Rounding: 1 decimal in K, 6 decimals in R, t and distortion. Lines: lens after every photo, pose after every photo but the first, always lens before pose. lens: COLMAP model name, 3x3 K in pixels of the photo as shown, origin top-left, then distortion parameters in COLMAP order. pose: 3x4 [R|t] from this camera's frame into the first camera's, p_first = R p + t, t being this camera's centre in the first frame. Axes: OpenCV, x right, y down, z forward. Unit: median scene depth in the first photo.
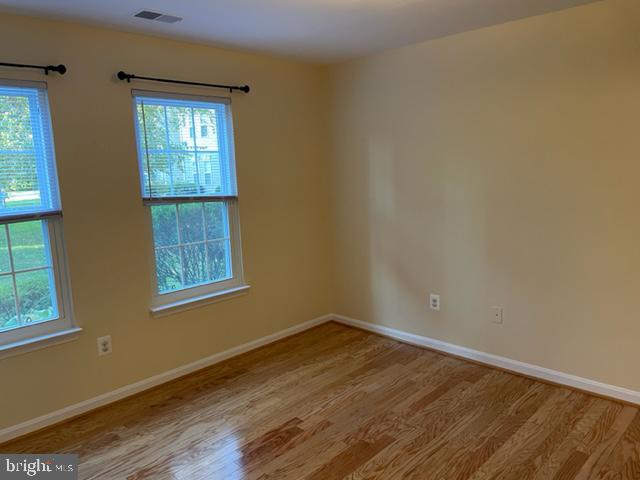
lens RADIAL K [[483.5, 0, 325.7], [0, 483.5, 238.2], [0, 0, 1]] dist [0.086265, -0.100428]
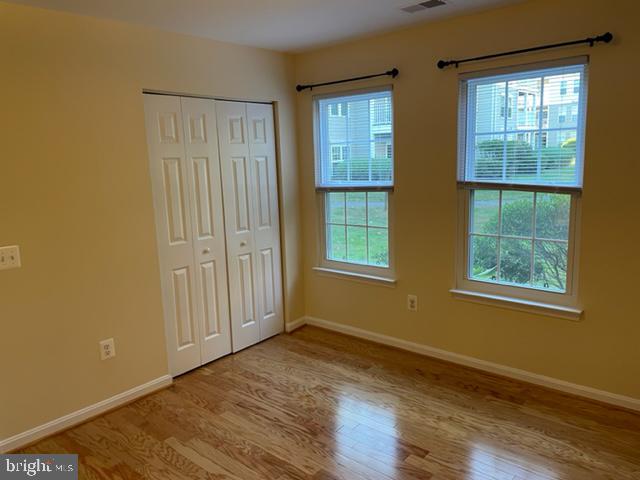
lens RADIAL K [[483.5, 0, 322.8], [0, 483.5, 240.7], [0, 0, 1]] dist [0.086265, -0.100428]
pose [[0.074309, 0.201581, -0.976649, 0.645999], [-0.123454, 0.973683, 0.191575, -0.125037], [0.989564, 0.106335, 0.097239, 0.652074]]
